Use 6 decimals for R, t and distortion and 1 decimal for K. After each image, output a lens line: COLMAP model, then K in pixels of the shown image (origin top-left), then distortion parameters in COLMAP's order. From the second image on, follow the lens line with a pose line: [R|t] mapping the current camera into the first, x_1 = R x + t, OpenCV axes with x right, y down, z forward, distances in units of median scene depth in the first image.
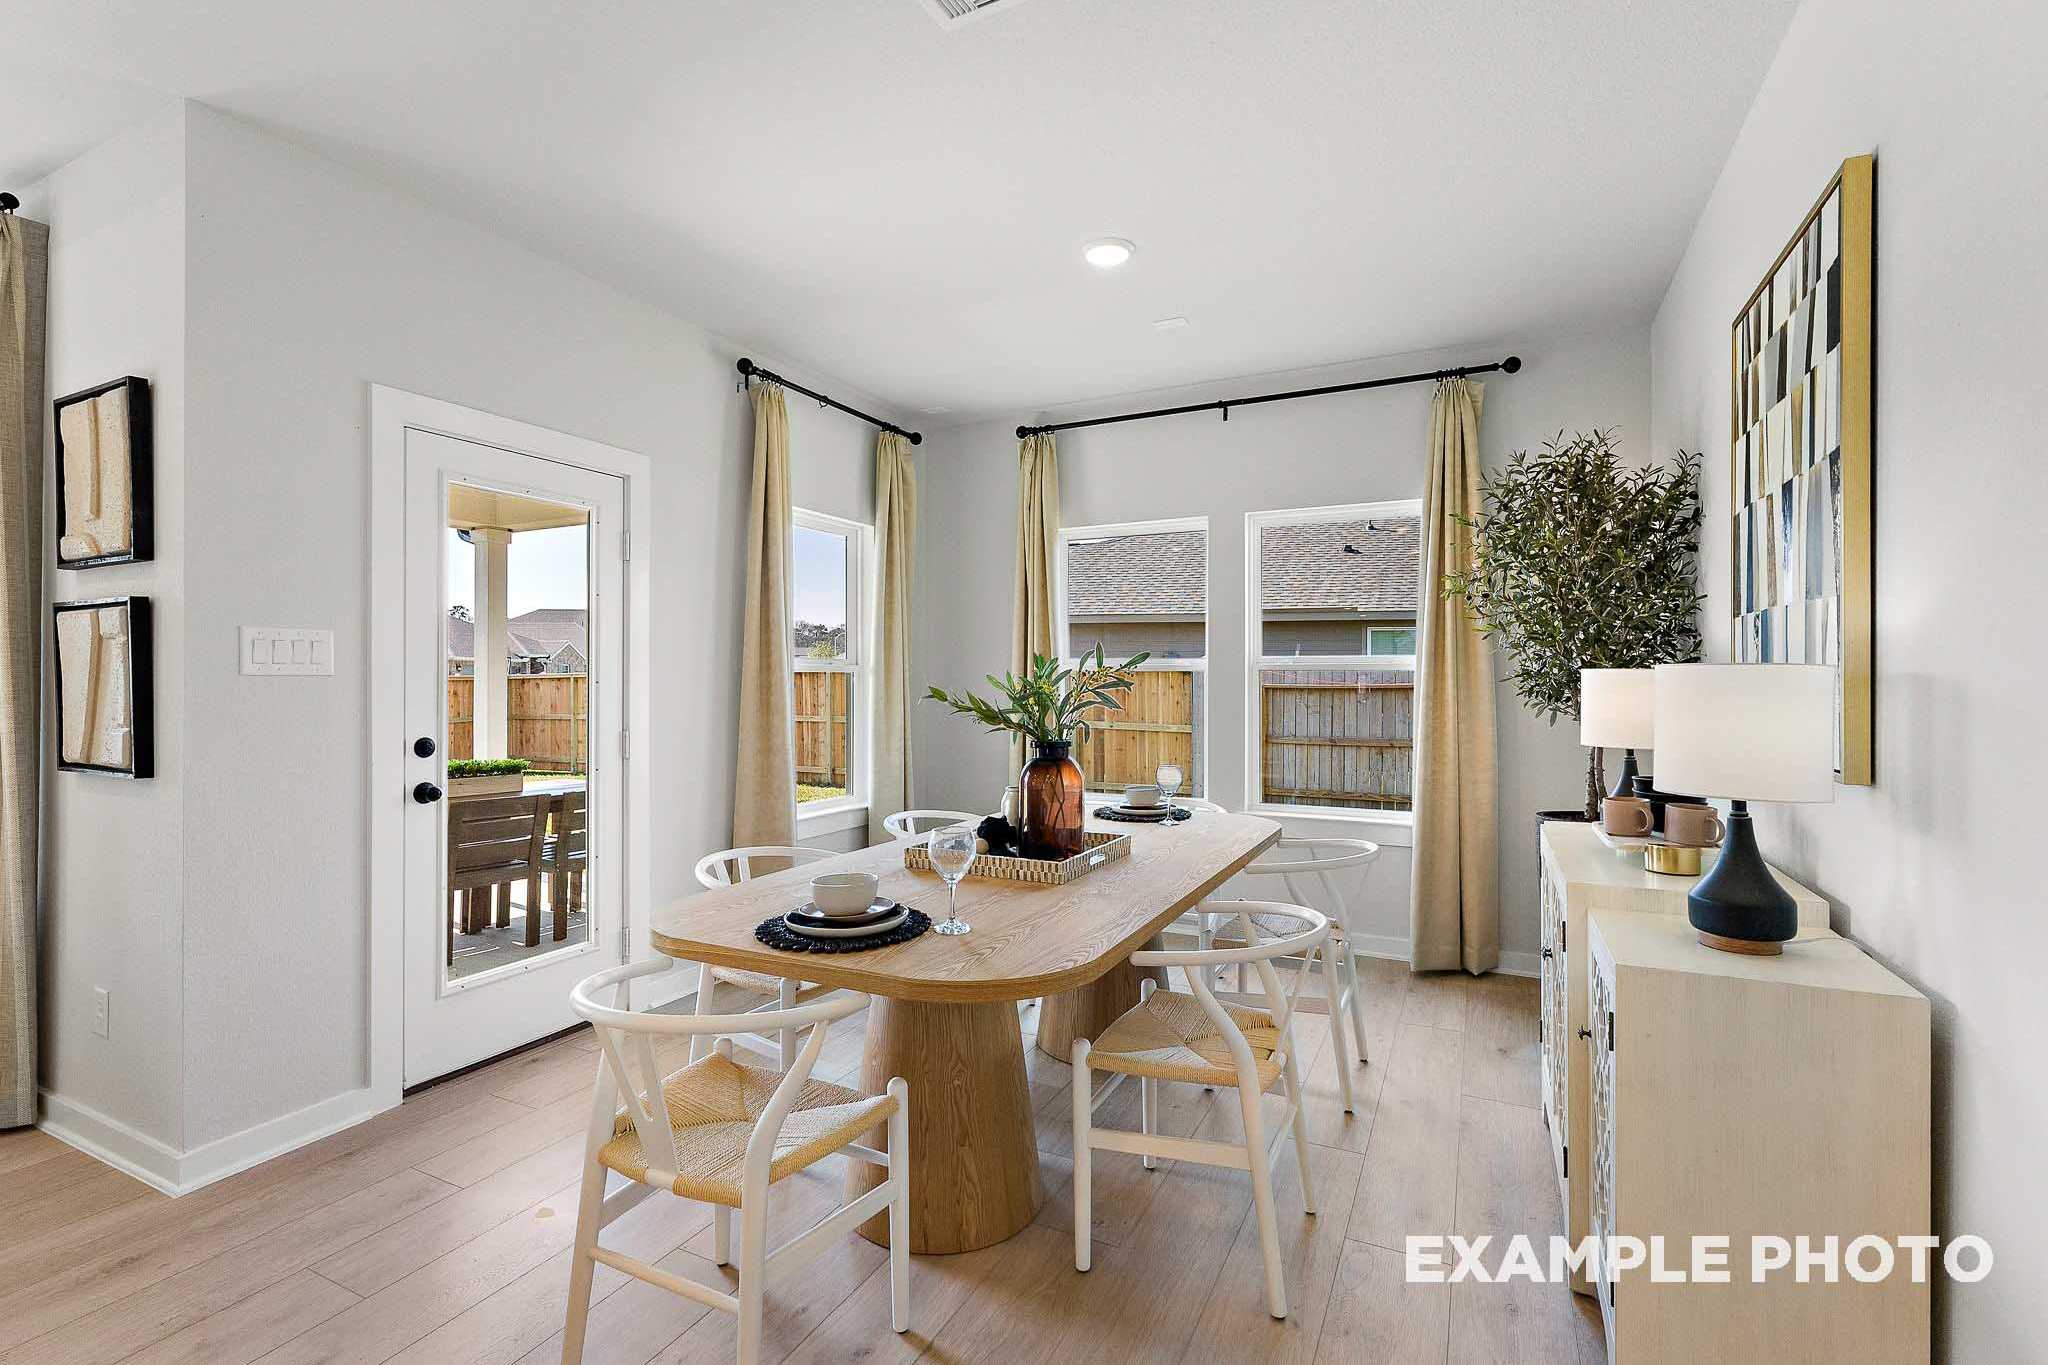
lens RADIAL K [[918.3, 0, 1024.0], [0, 918.3, 682.5], [0, 0, 1]] dist [0.000816, 0.000039]
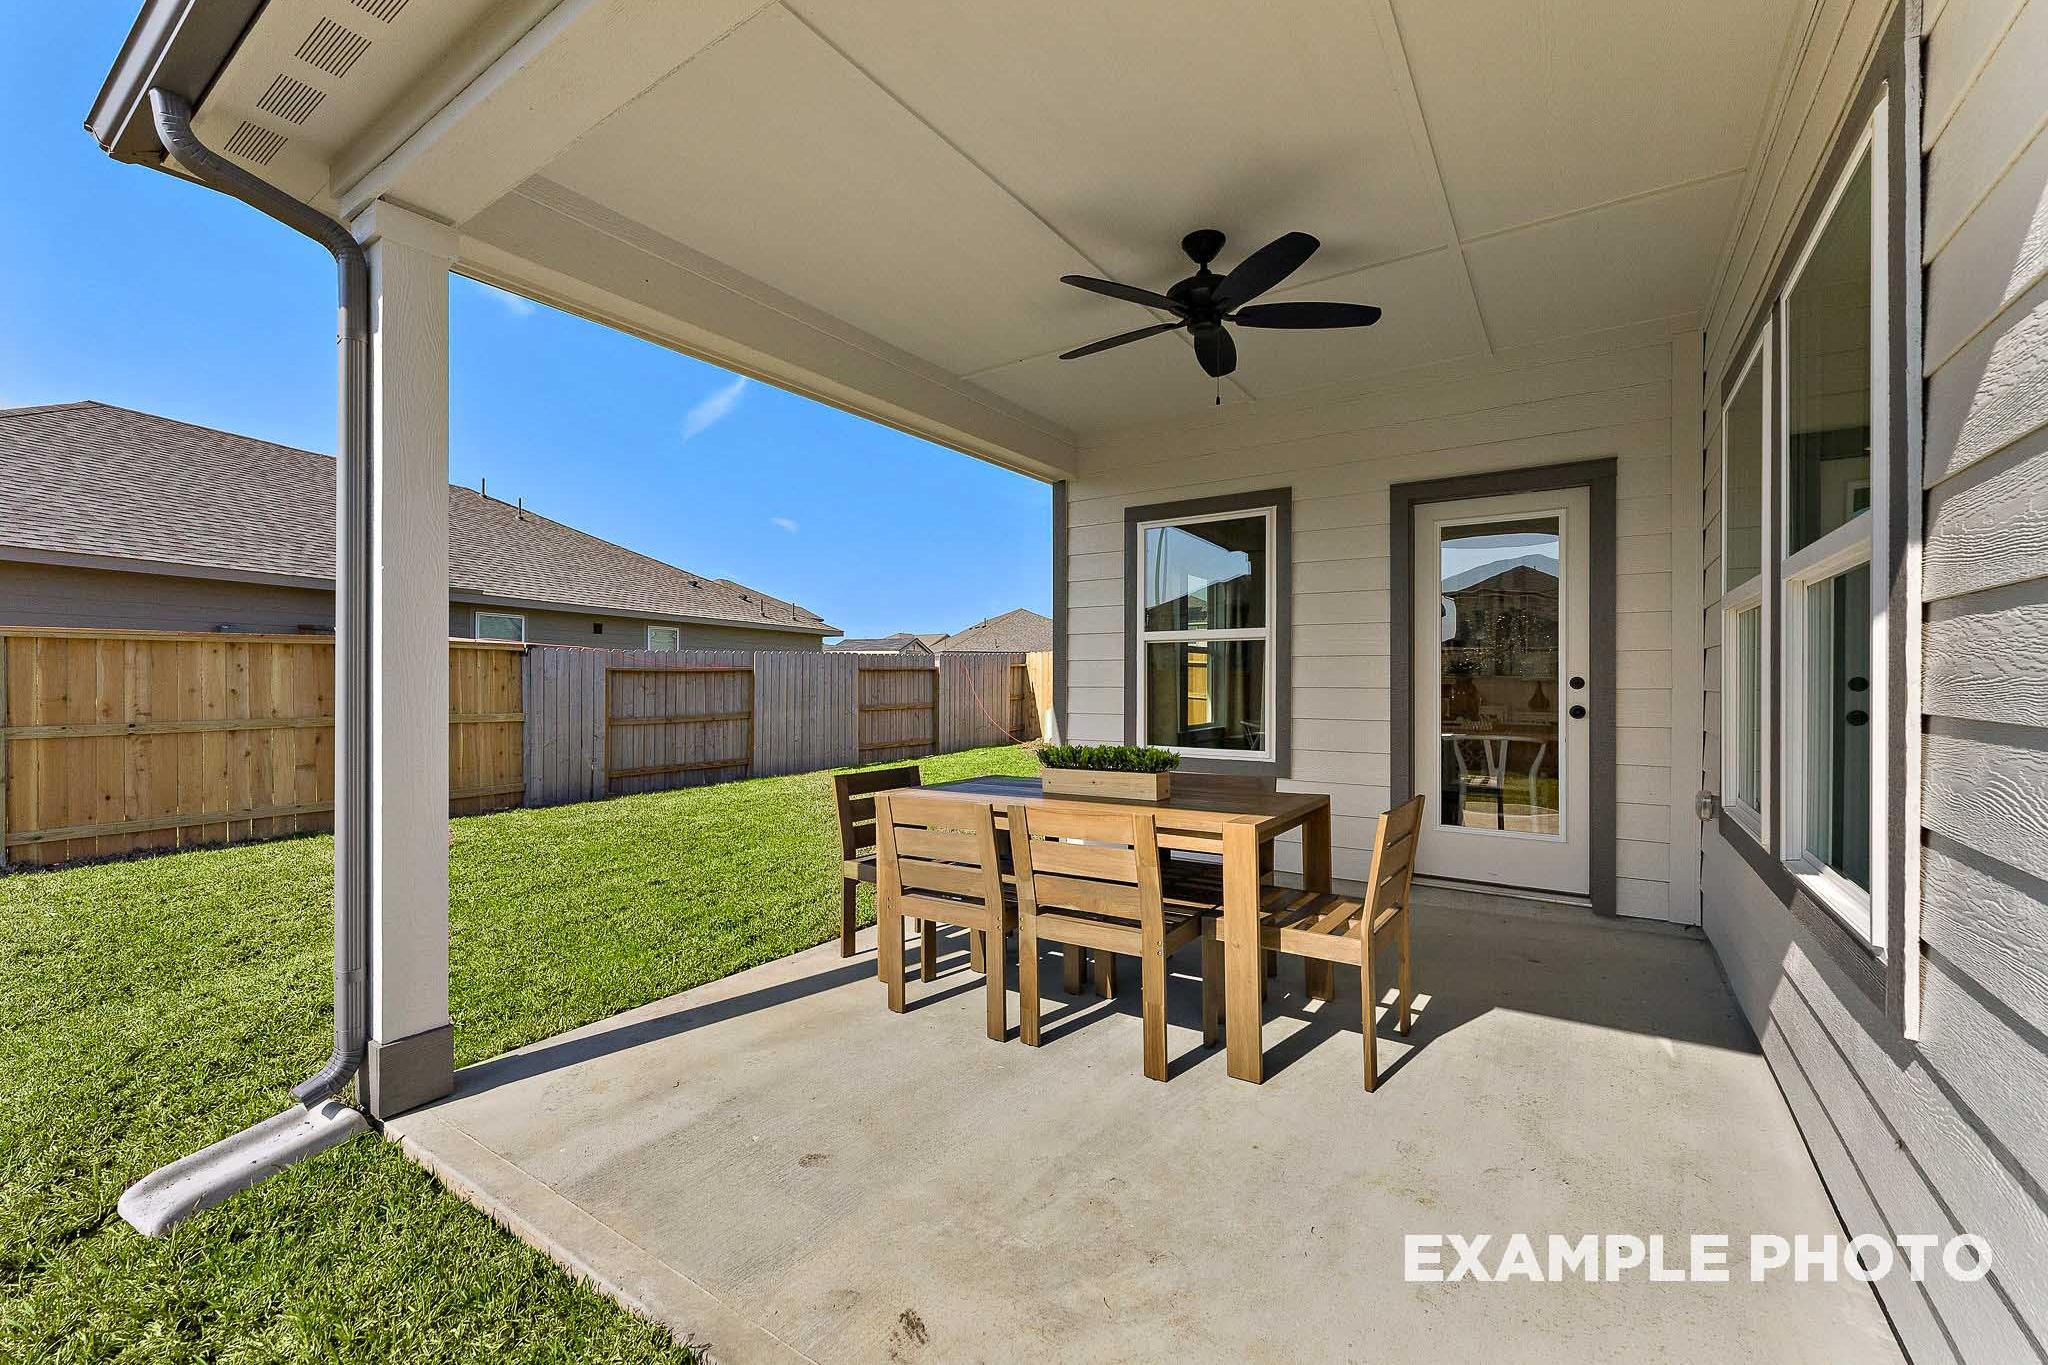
lens RADIAL K [[836.5, 0, 1018.2], [0, 836.5, 670.7], [0, 0, 1]] dist [-0.000676, -0.000029]
pose [[0.136741, 0.004984, 0.990594, -0.519600], [-0.000360, 0.999988, -0.004981, 0.010069], [-0.990607, 0.000324, 0.136741, 0.409056]]
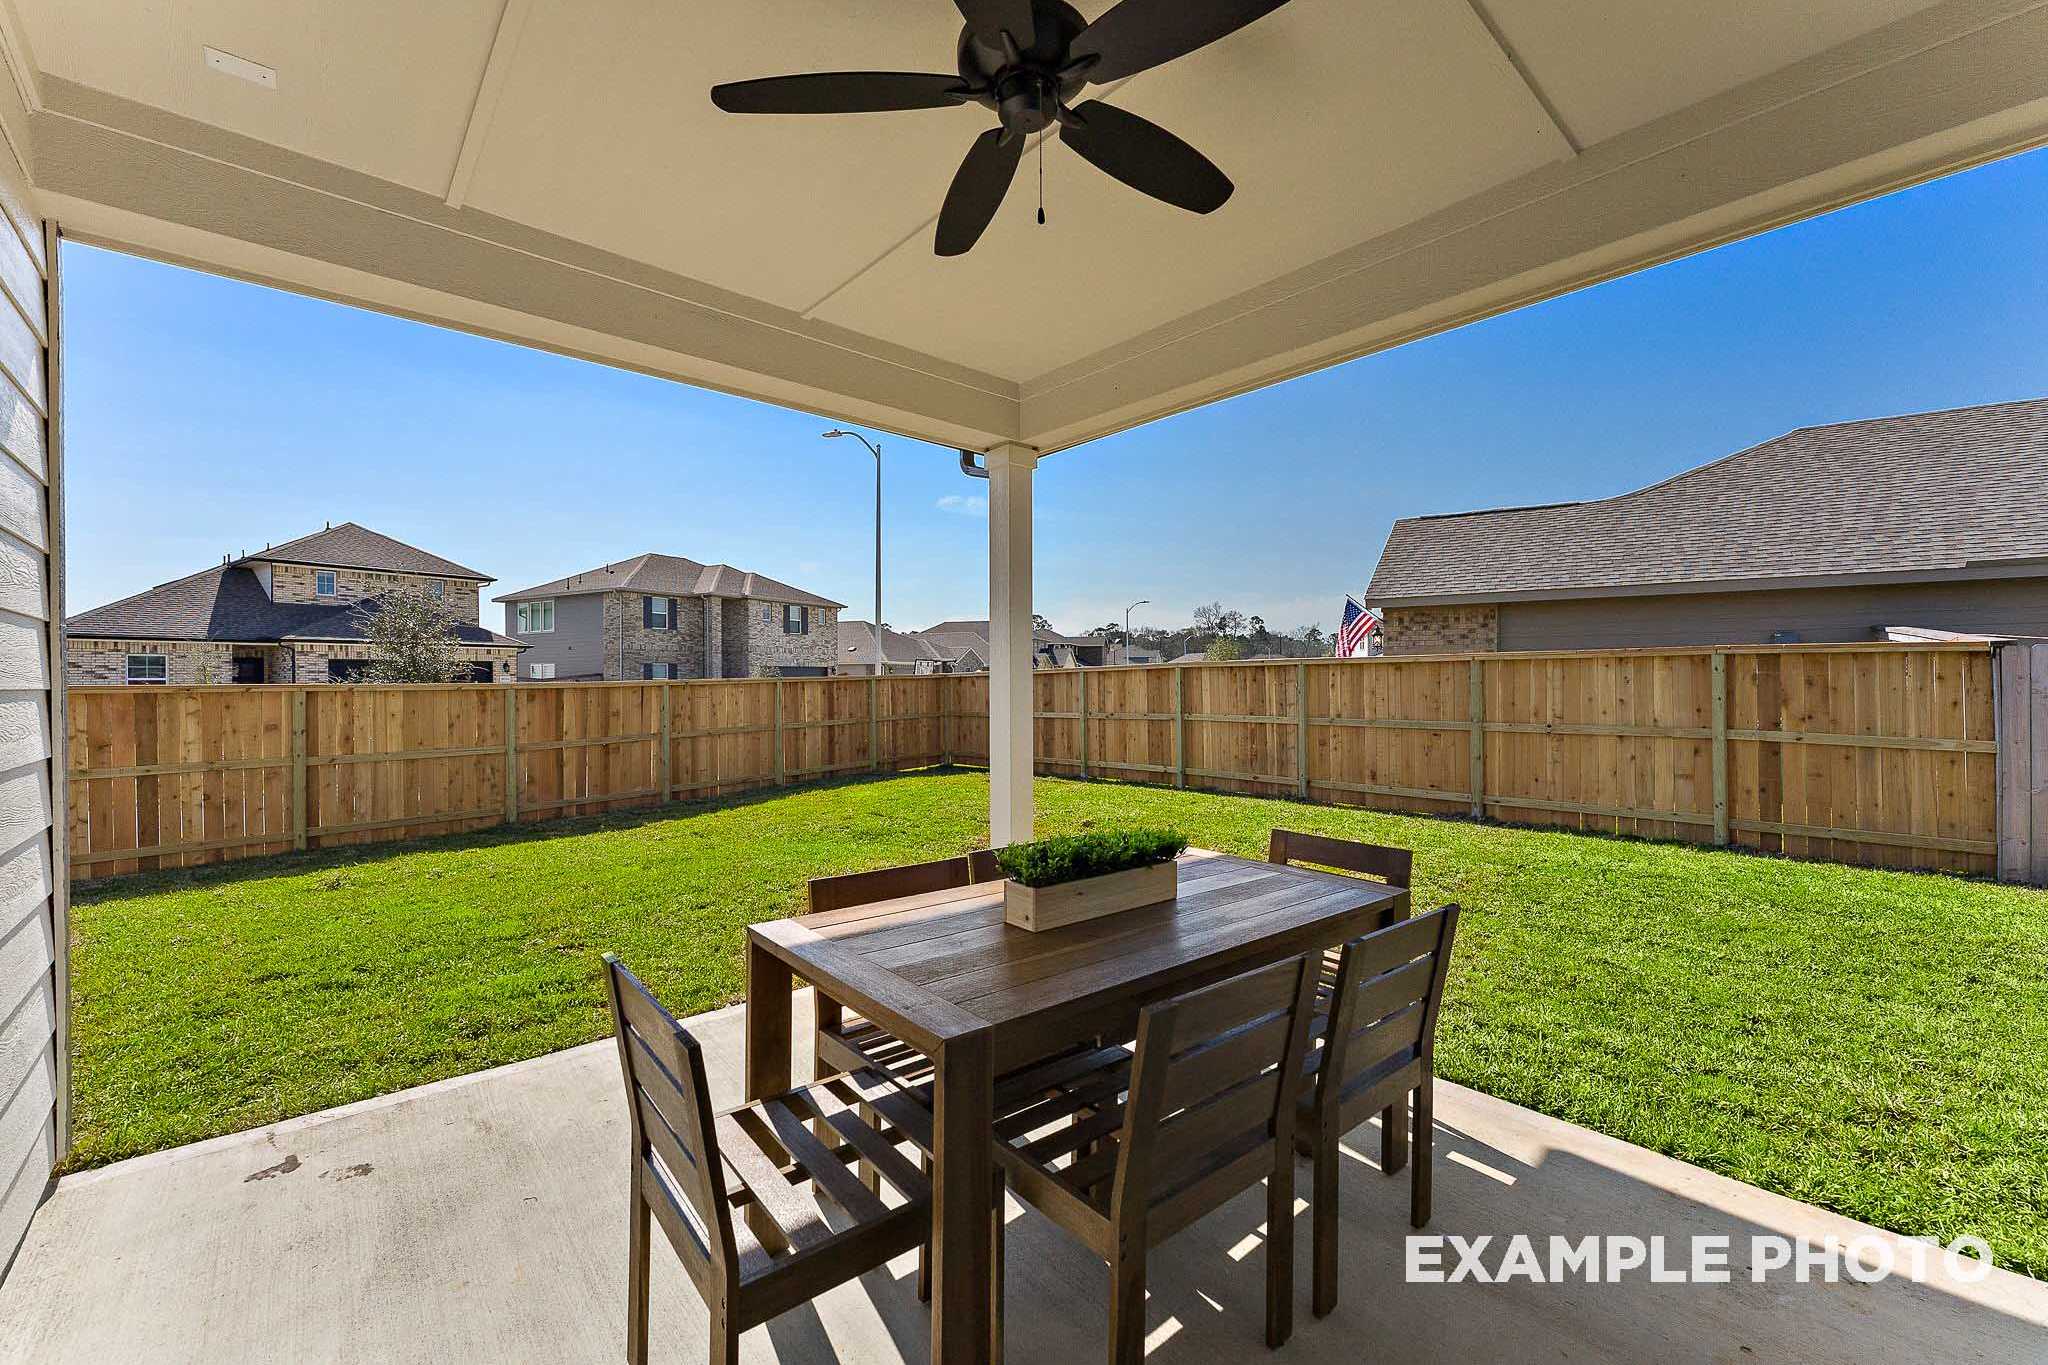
lens RADIAL K [[836.5, 0, 1018.2], [0, 836.5, 670.7], [0, 0, 1]] dist [-0.000676, -0.000029]
pose [[0.919072, -0.013780, -0.393850, -0.179248], [0.010069, 0.999883, -0.011488, 0.000753], [0.393962, 0.006593, 0.919103, 0.240330]]
